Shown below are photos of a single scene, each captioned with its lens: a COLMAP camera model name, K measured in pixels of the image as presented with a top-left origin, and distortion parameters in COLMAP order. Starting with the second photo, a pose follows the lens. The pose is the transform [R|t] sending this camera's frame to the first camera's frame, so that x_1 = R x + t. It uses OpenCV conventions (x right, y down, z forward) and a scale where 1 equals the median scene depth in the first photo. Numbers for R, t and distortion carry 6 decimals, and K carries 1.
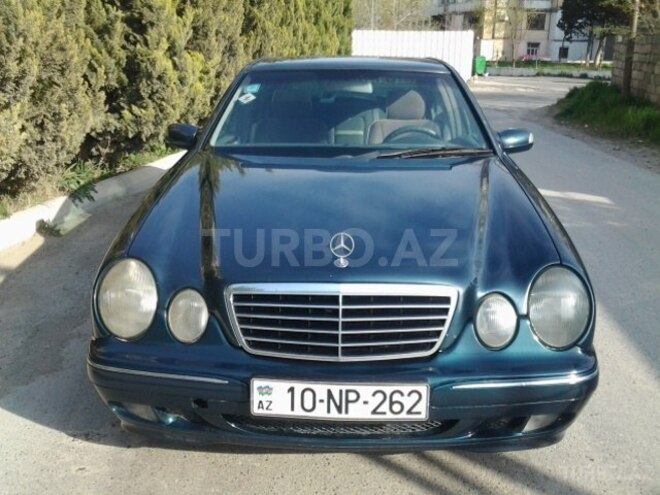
lens RADIAL K [[532.8, 0, 333.5], [0, 532.8, 246.3], [0, 0, 1]] dist [-0.008773, -0.004247]
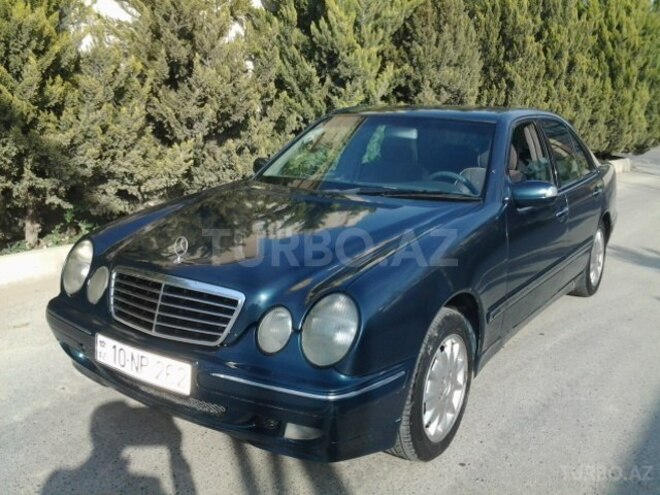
lens RADIAL K [[532.8, 0, 330.5], [0, 532.8, 248.0], [0, 0, 1]] dist [-0.008773, -0.004247]
pose [[0.891963, 0.129589, -0.433138, 0.936505], [-0.167406, 0.984611, -0.050159, 0.005032], [0.419973, 0.117250, 0.899931, 0.014499]]
